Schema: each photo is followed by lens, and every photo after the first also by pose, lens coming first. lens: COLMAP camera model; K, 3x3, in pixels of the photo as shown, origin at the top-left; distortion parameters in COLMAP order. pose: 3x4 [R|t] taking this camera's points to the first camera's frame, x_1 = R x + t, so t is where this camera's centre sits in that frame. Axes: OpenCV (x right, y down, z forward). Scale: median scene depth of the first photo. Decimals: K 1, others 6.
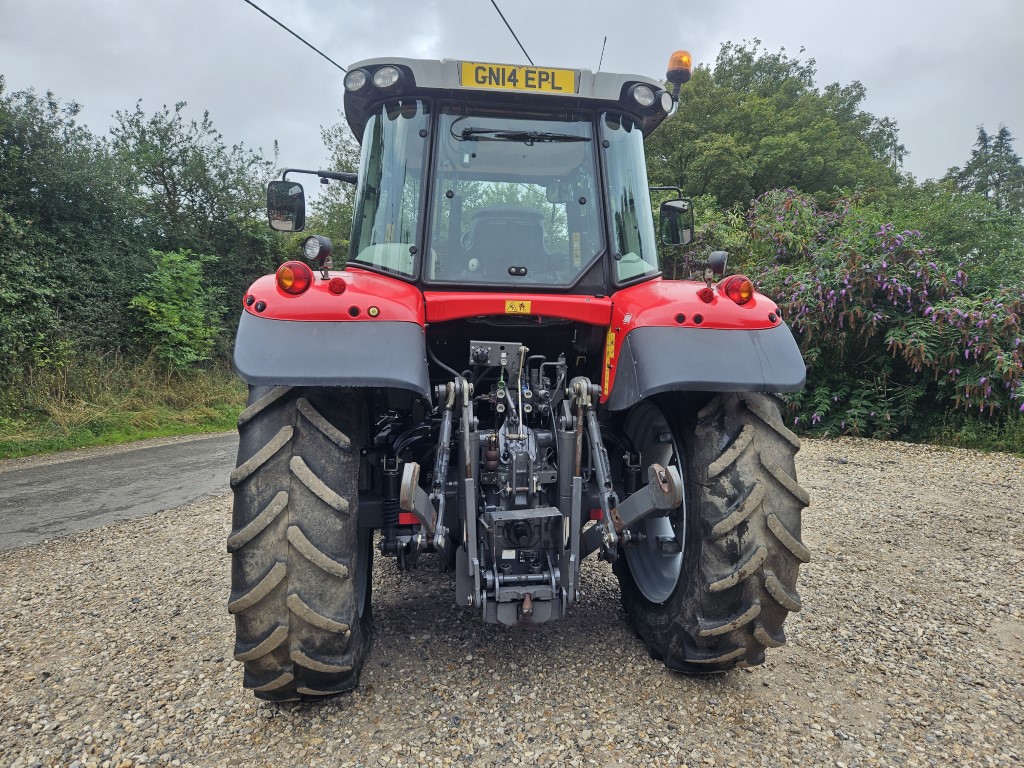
lens RADIAL K [[678.3, 0, 524.2], [0, 678.3, 384.2], [0, 0, 1]] dist [0.033797, -0.001503]
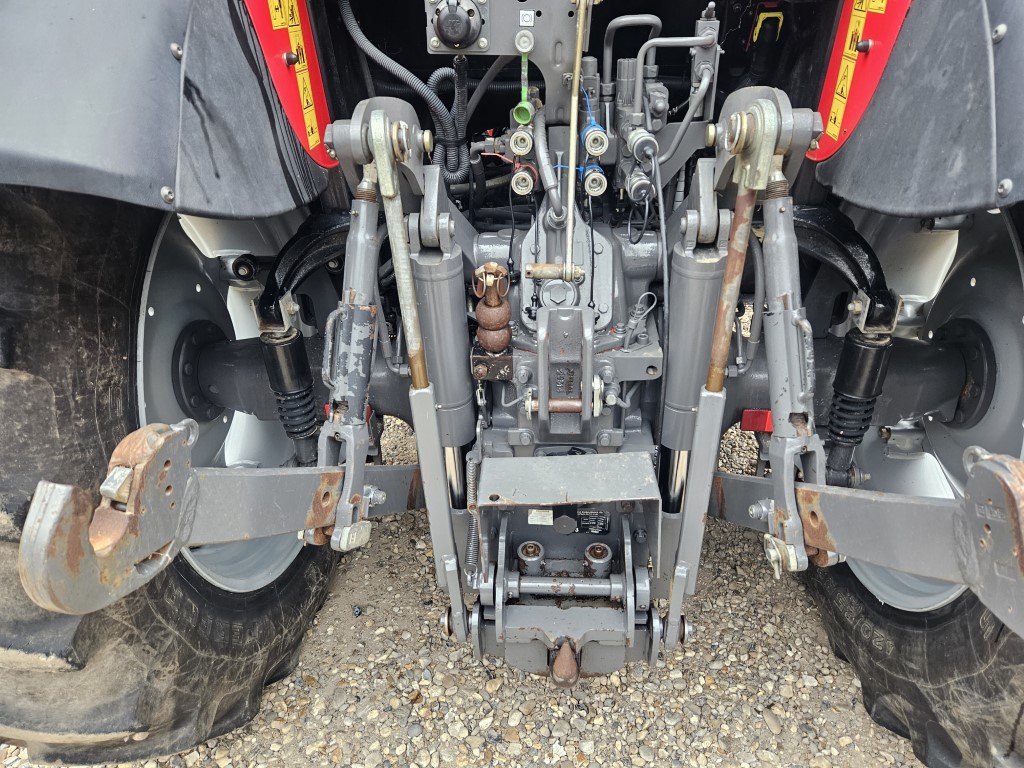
lens RADIAL K [[678.3, 0, 524.2], [0, 678.3, 384.2], [0, 0, 1]] dist [0.033797, -0.001503]
pose [[0.974892, 0.075424, -0.209514, 0.053084], [0.023050, 0.901653, 0.431846, -0.026182], [0.221480, -0.425833, 0.877276, 0.629477]]
